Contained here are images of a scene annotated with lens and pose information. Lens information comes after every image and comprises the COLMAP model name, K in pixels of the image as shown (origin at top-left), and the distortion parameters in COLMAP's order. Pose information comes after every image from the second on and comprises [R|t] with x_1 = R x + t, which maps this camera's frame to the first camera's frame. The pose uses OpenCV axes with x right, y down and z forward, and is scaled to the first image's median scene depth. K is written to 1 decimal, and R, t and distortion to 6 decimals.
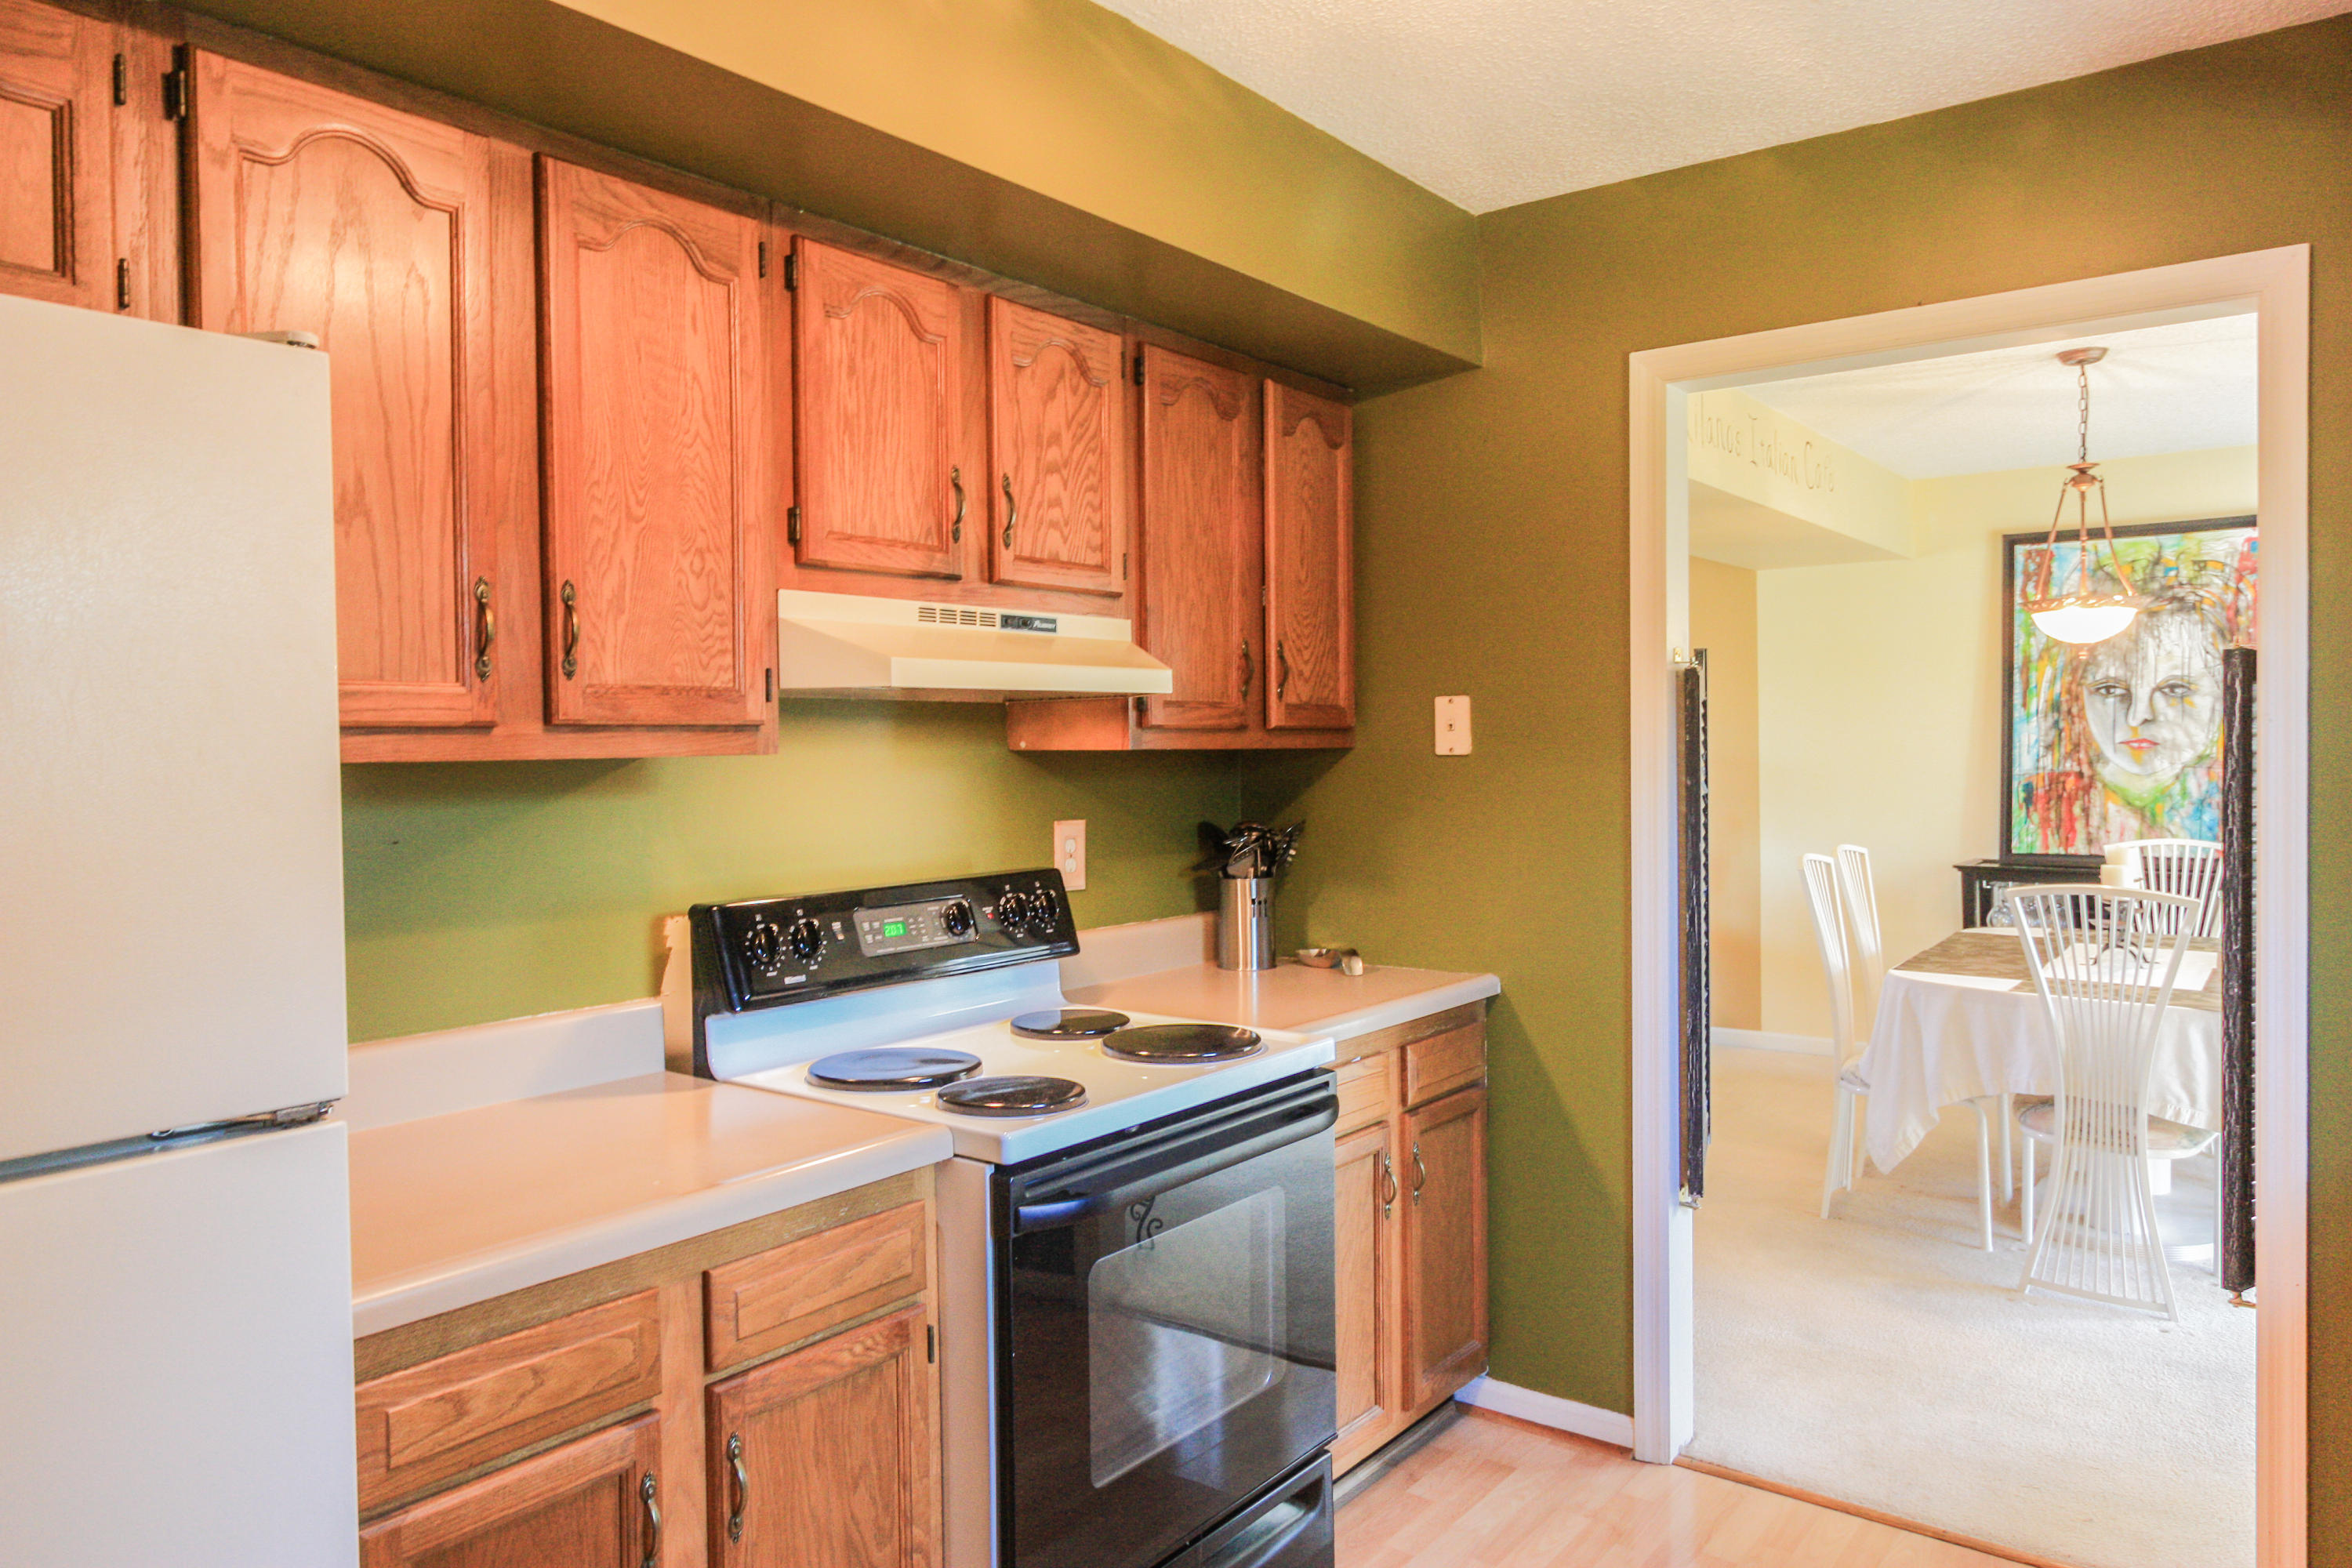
lens RADIAL K [[1584.6, 0, 1176.1], [0, 1584.6, 773.5], [0, 0, 1]] dist [0.000034, 0.000012]
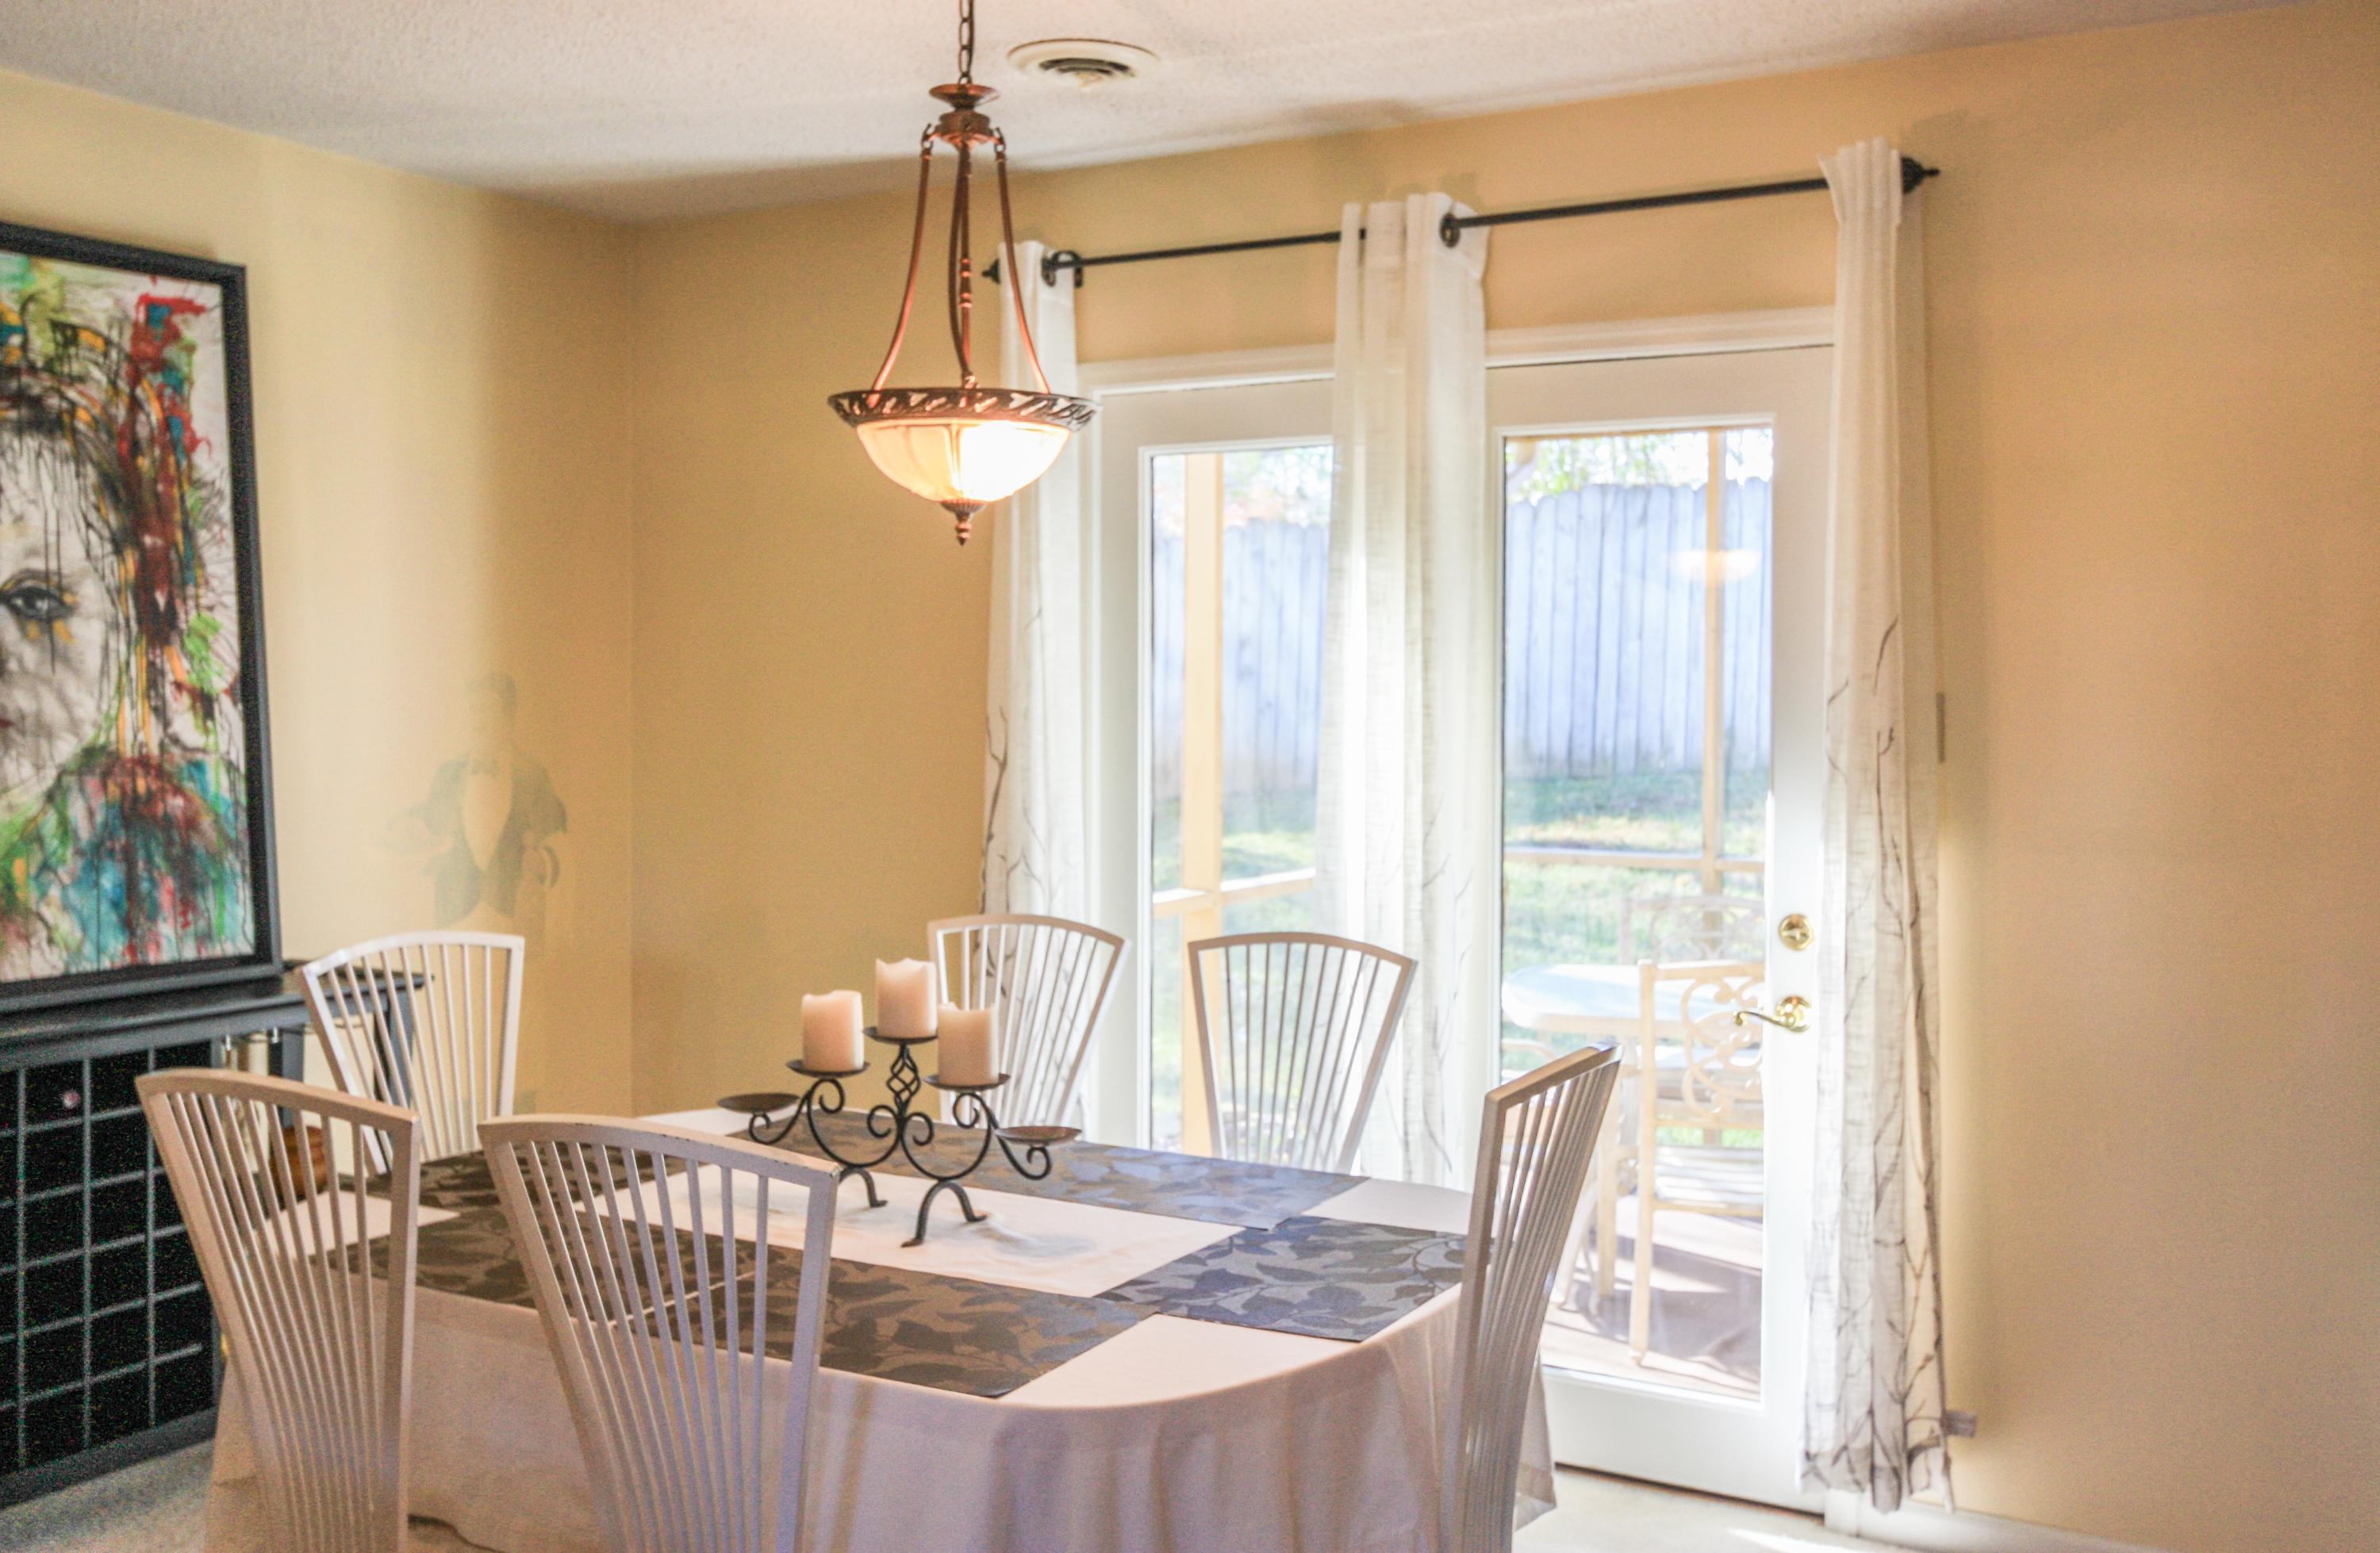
lens RADIAL K [[2184.1, 0, 1190.5], [0, 2184.1, 769.7], [0, 0, 1]] dist [-0.008518, 0.000000]
pose [[-0.132478, -0.026163, 0.990841, -0.024324], [0.017841, 0.999427, 0.028775, -0.017601], [-0.991025, 0.021490, -0.131936, 0.763163]]
